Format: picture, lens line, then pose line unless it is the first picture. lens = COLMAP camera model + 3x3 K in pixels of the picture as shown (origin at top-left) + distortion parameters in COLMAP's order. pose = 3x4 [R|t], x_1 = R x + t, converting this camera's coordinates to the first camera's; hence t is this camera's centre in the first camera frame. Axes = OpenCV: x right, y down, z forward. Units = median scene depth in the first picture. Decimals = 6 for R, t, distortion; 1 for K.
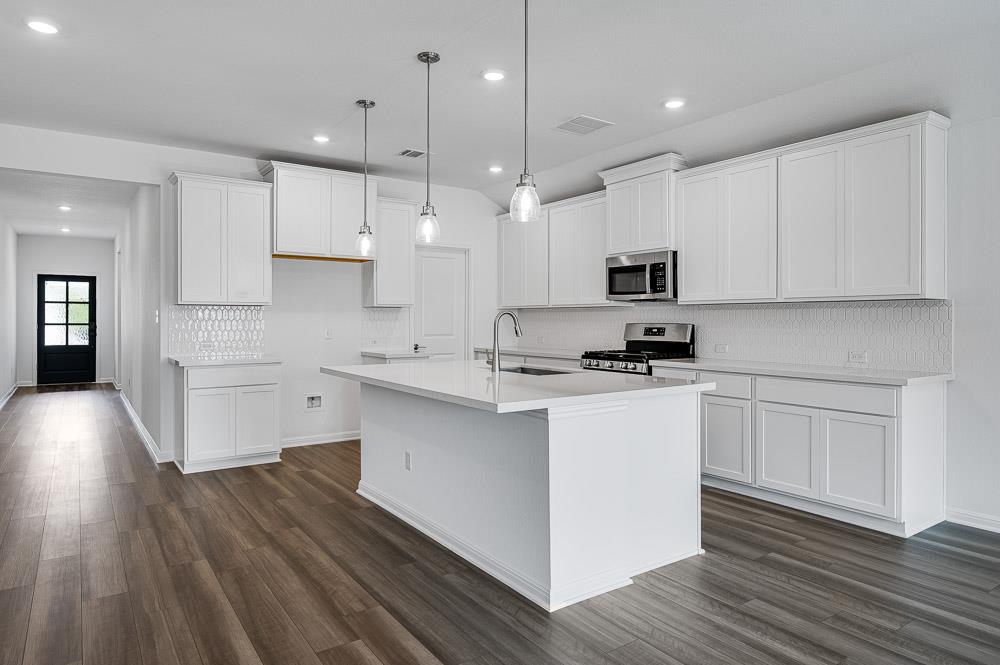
lens RADIAL K [[604.6, 0, 500.5], [0, 604.6, 328.0], [0, 0, 1]] dist [-0.001072, -0.000861]
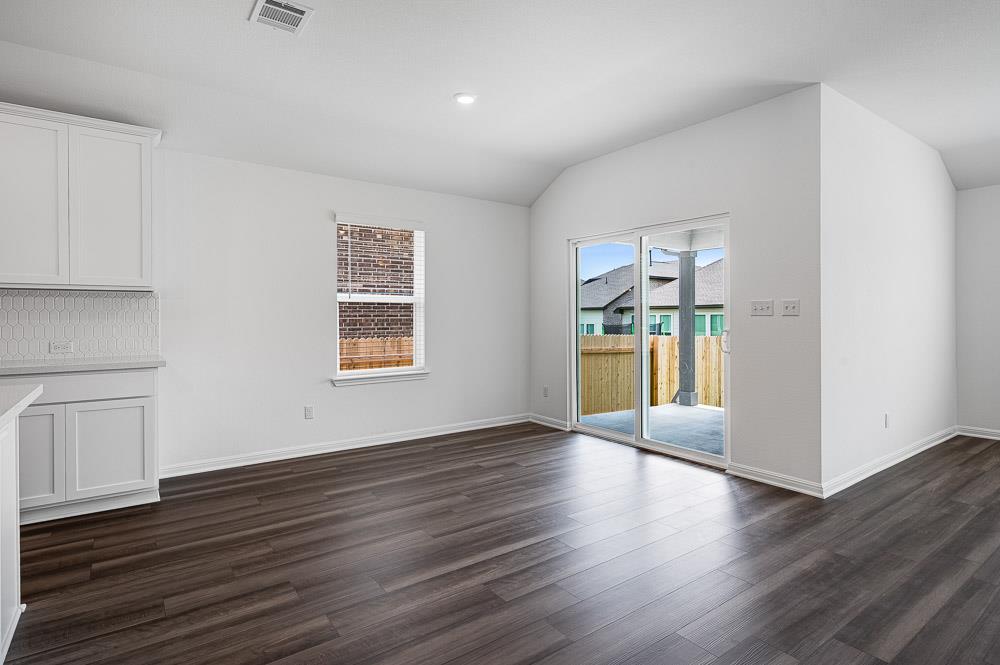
lens RADIAL K [[518.0, 0, 501.0], [0, 518.0, 322.0], [0, 0, 1]] dist [0.000929, 0.000466]
pose [[-0.017392, -0.022997, 0.999584, -0.356445], [0.010732, 0.999674, 0.023186, -0.006203], [-0.999791, 0.011130, -0.017140, 0.419896]]
